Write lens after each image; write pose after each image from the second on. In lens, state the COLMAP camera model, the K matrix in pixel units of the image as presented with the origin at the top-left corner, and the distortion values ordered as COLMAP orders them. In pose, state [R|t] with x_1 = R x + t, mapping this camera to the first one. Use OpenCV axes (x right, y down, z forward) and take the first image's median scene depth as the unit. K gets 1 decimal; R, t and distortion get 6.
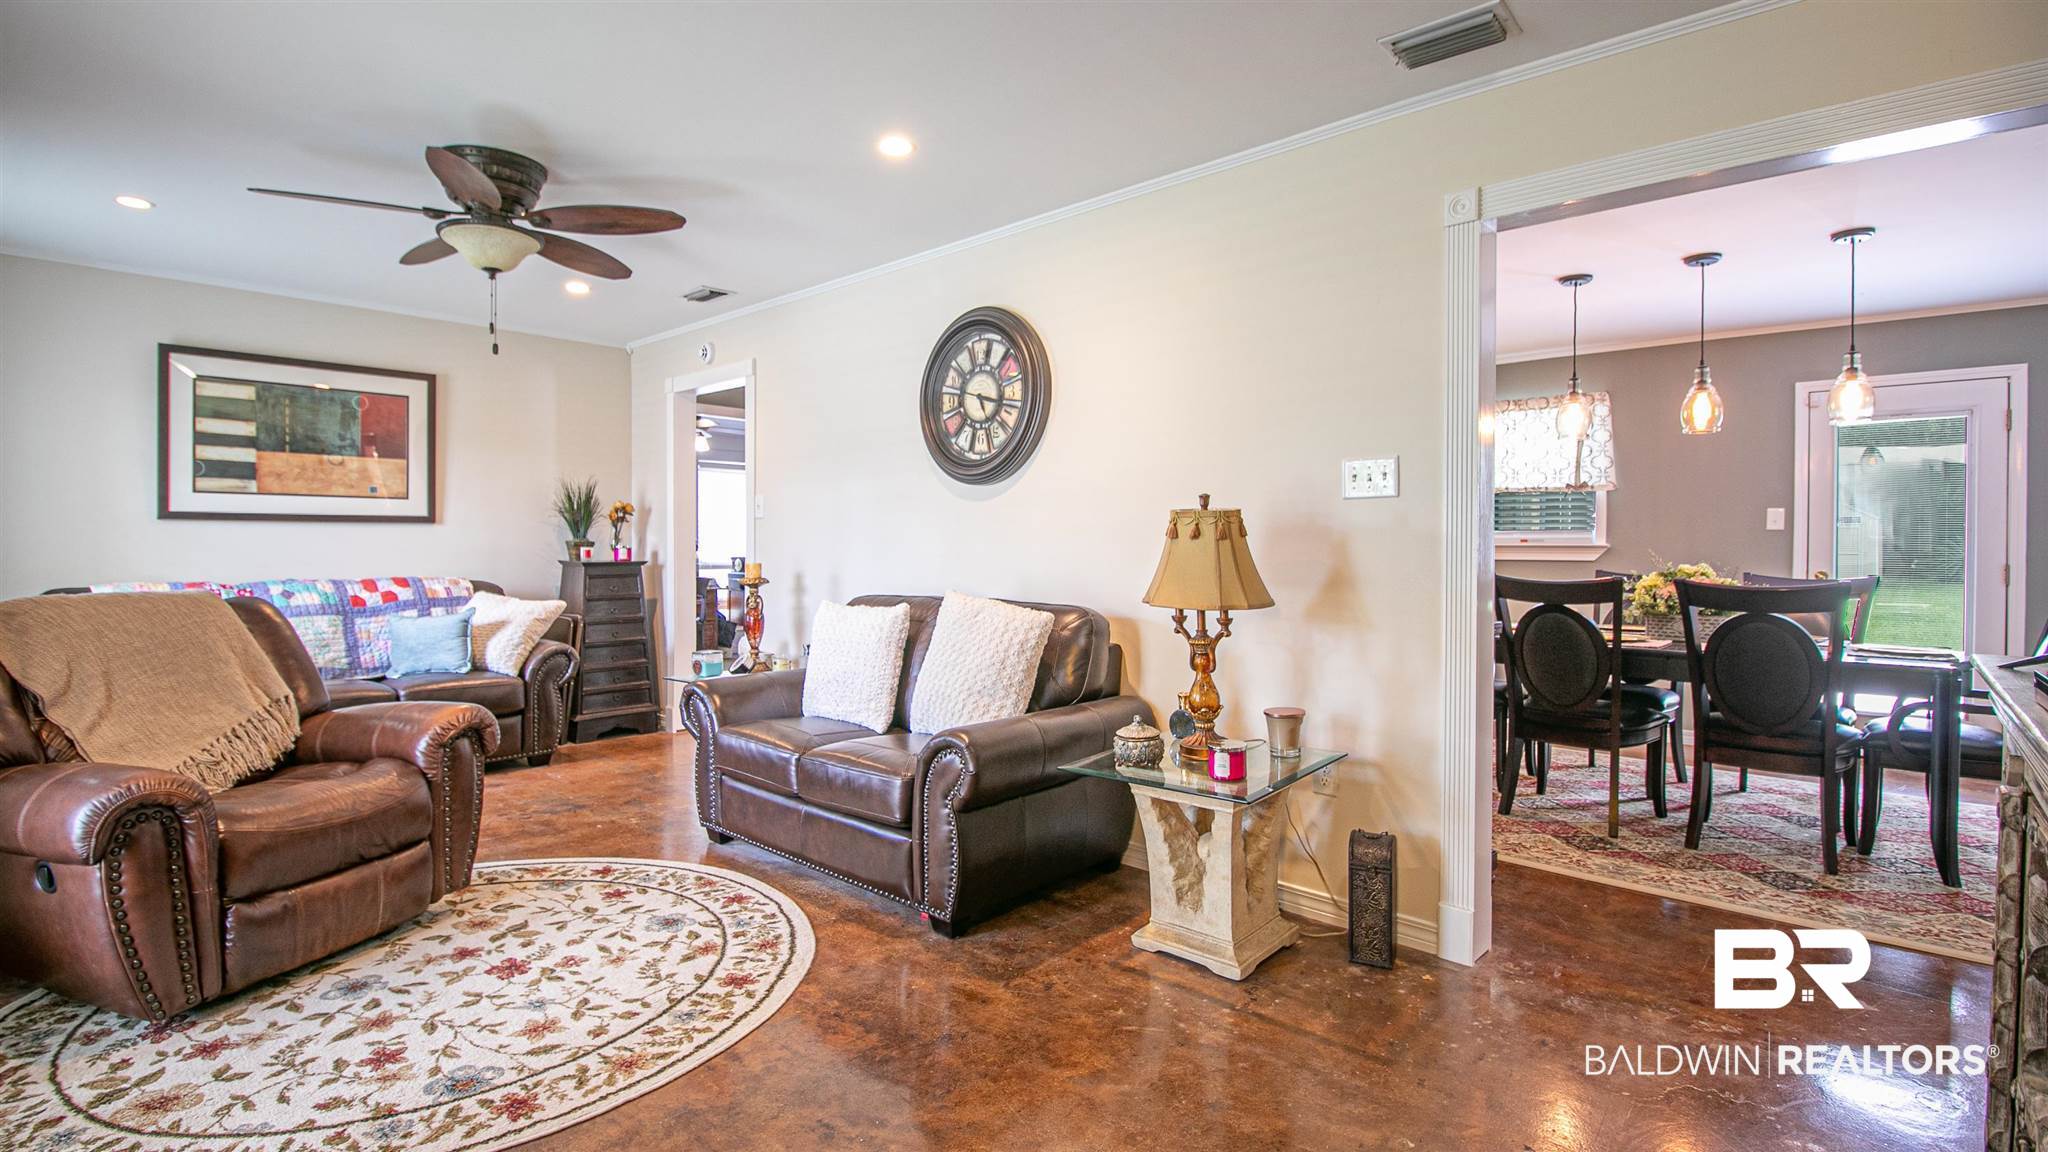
lens RADIAL K [[952.8, 0, 1010.7], [0, 952.8, 561.3], [0, 0, 1]] dist [-0.000341, -0.012286]
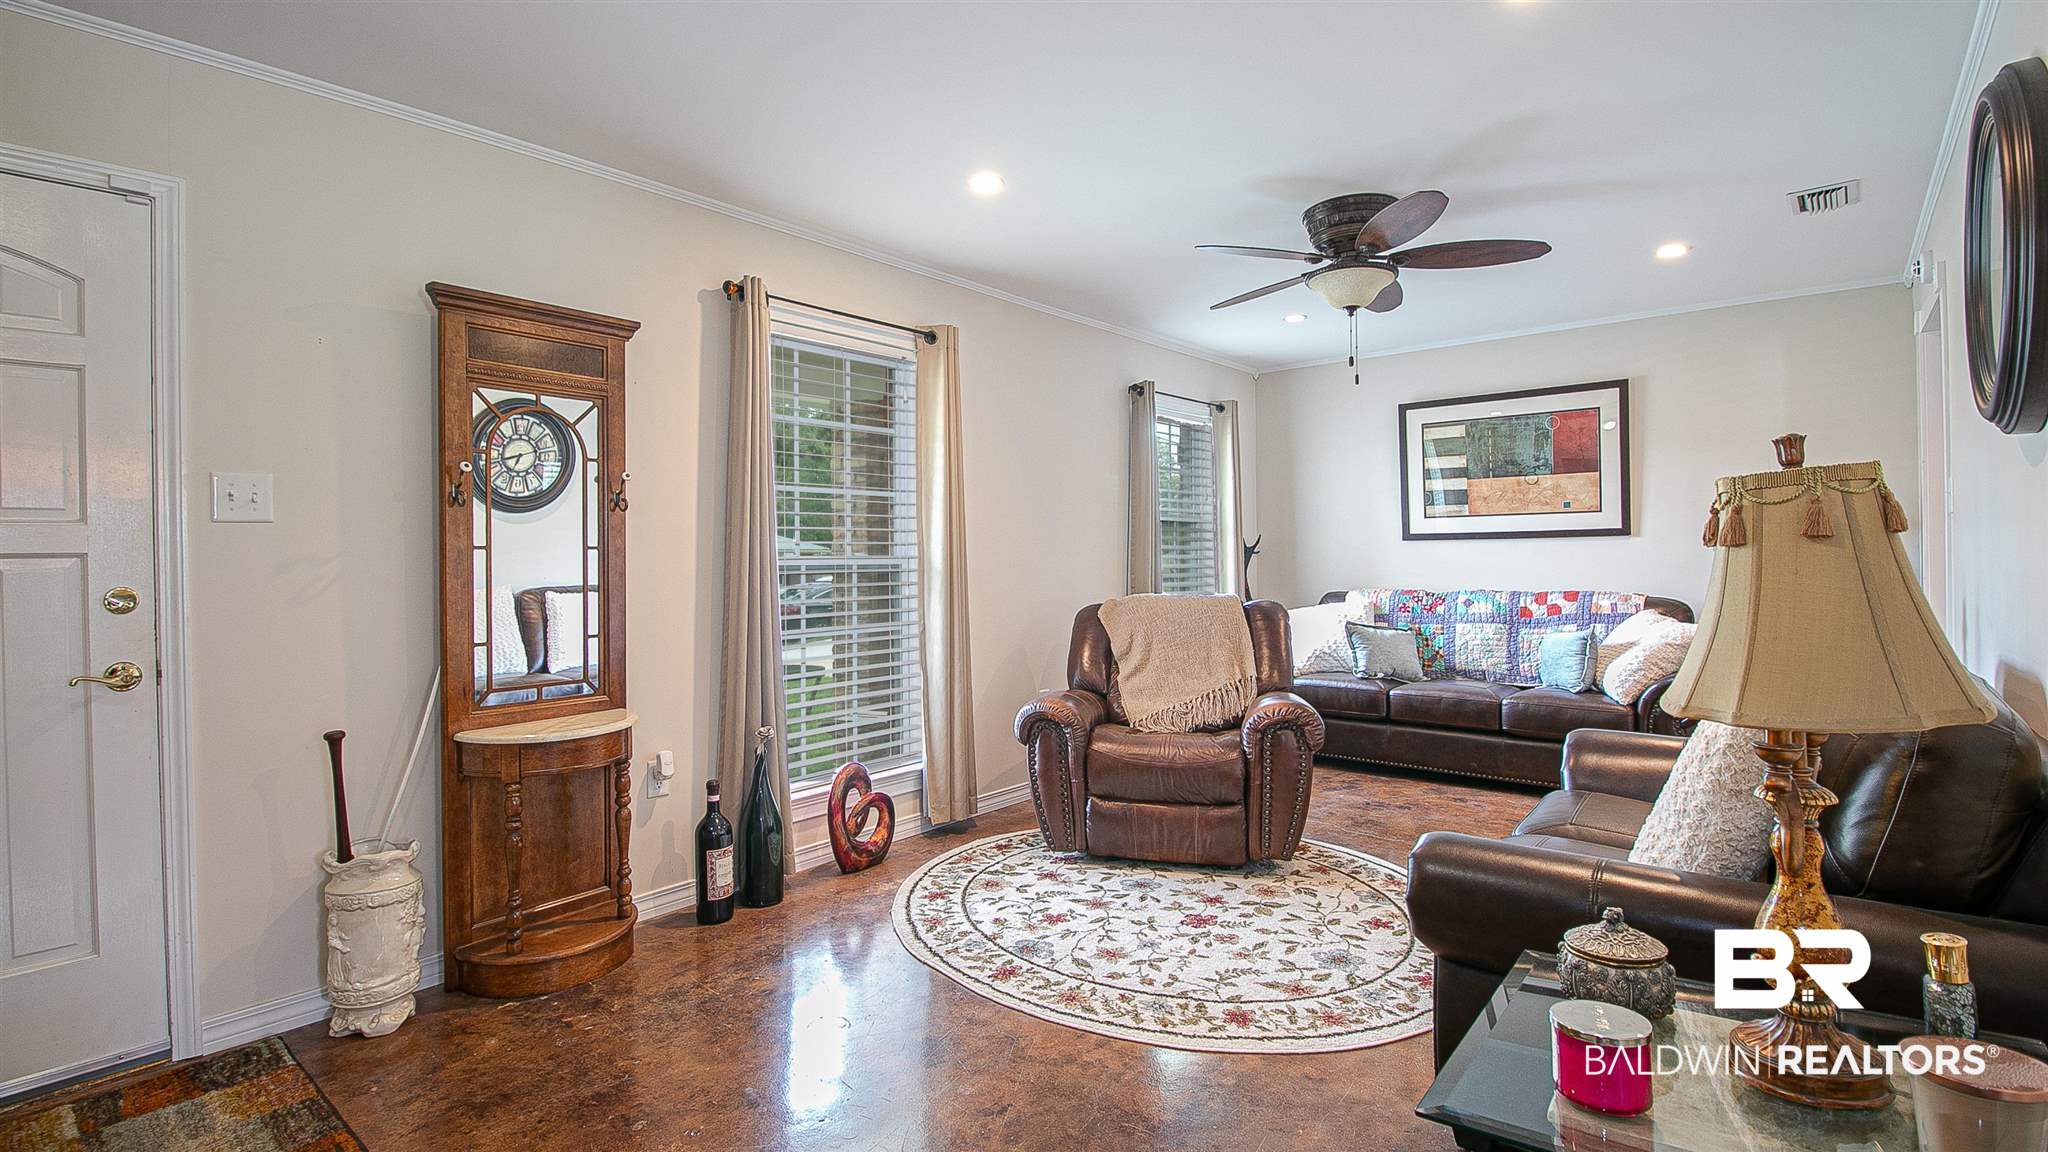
lens RADIAL K [[952.8, 0, 1010.7], [0, 952.8, 561.3], [0, 0, 1]] dist [-0.000341, -0.012286]
pose [[0.042654, -0.003548, -0.999084, 0.629345], [-0.006683, 0.999970, -0.003836, -0.012894], [0.999068, 0.006841, 0.042629, 0.688484]]
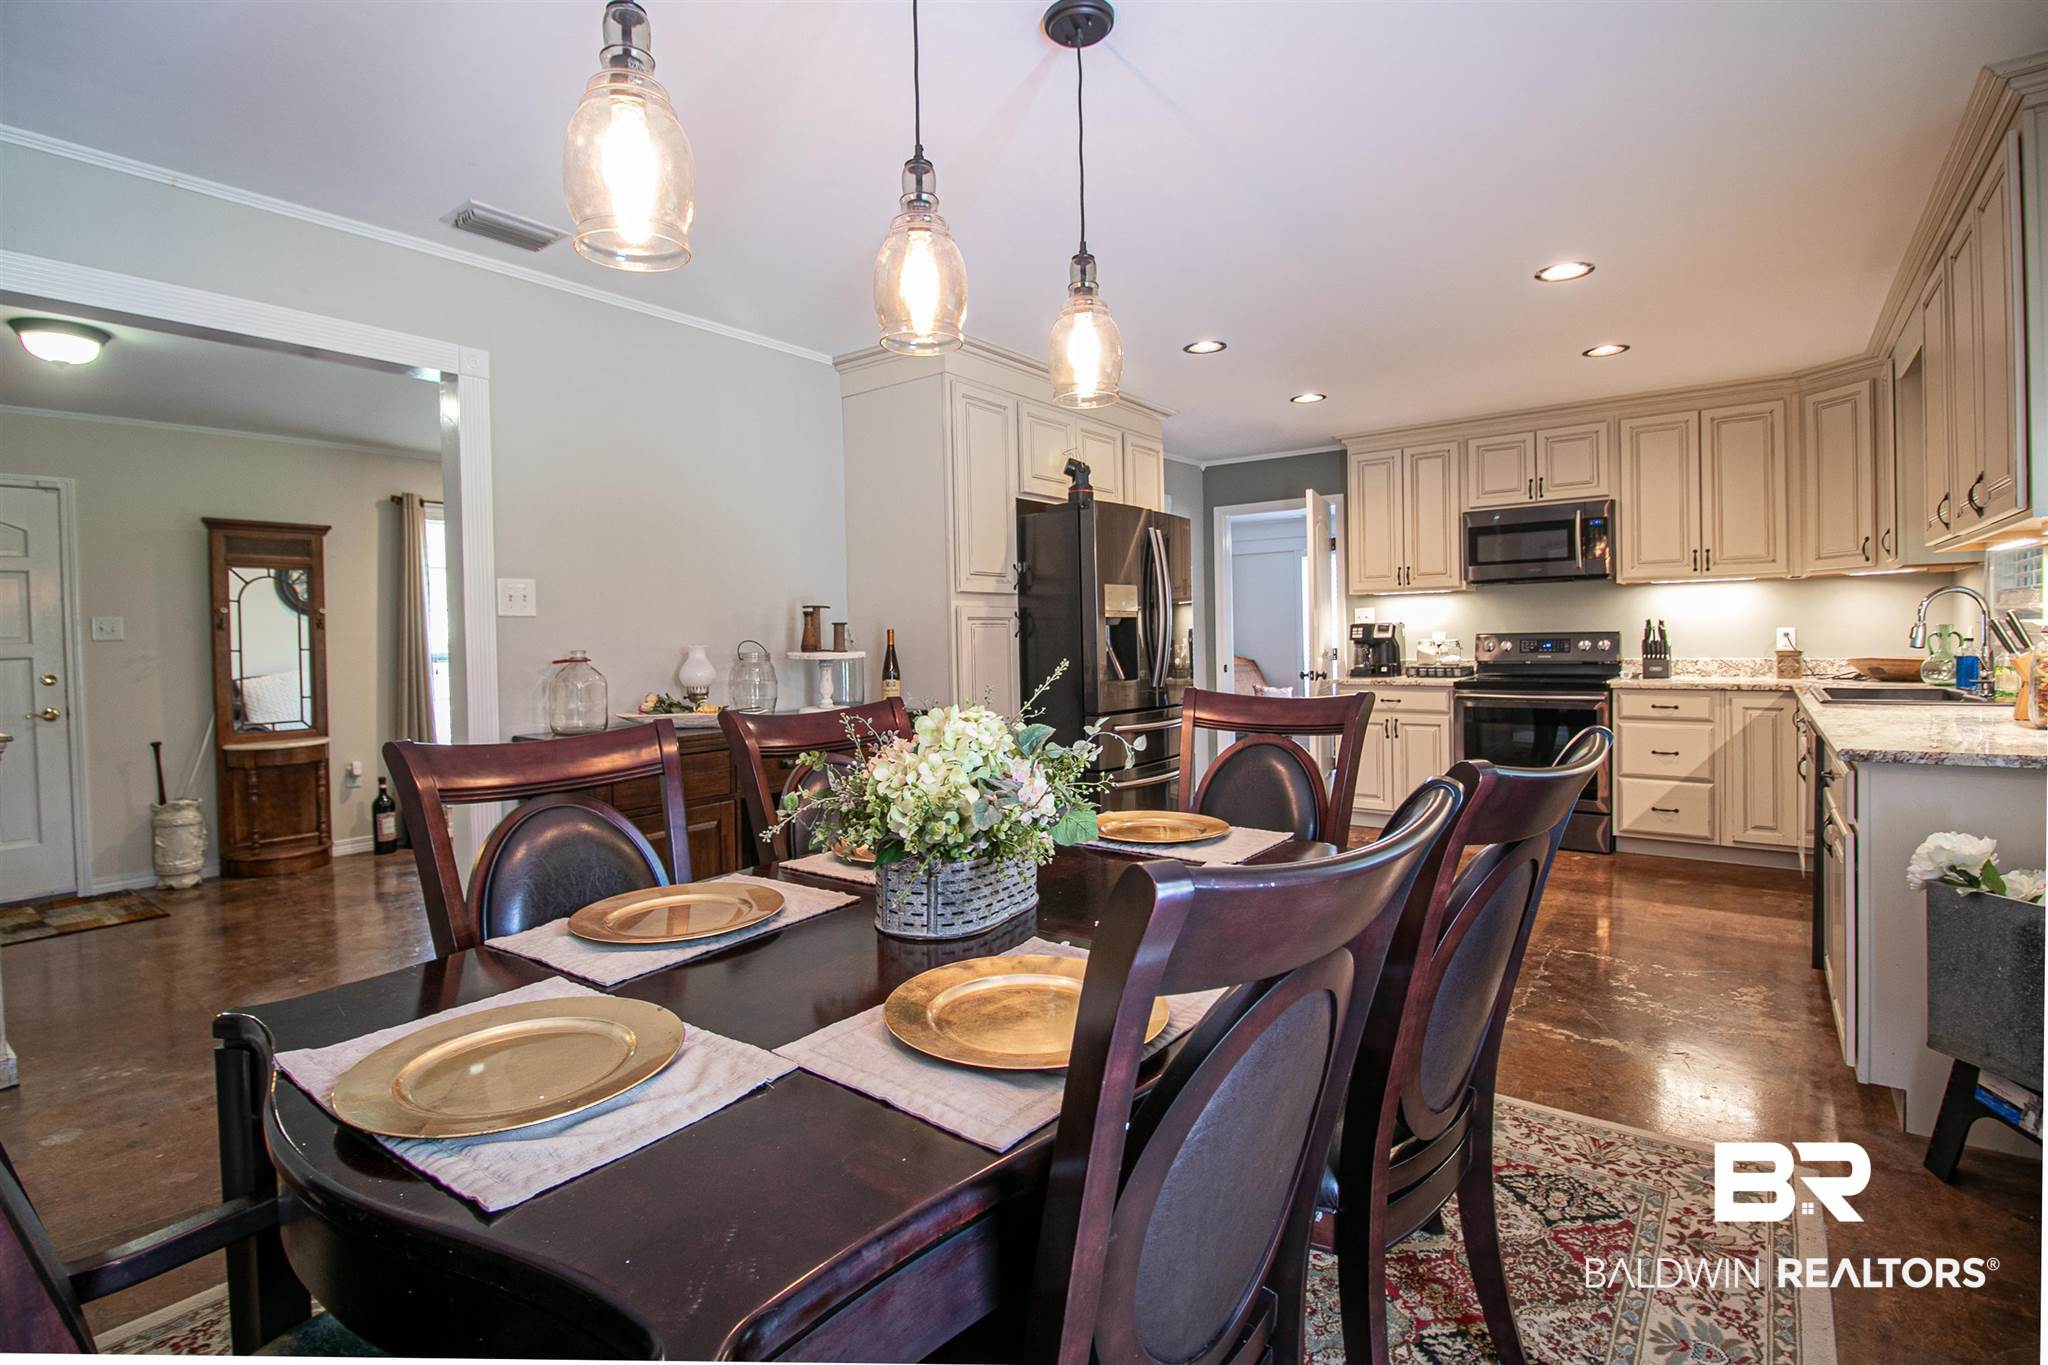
lens RADIAL K [[985.8, 0, 1018.7], [0, 985.8, 657.0], [0, 0, 1]] dist [-0.000578, -0.013207]
pose [[0.099592, 0.012484, -0.994950, 1.619194], [0.004618, 0.999905, 0.013008, -0.030809], [0.995018, -0.005890, 0.099525, 1.459299]]
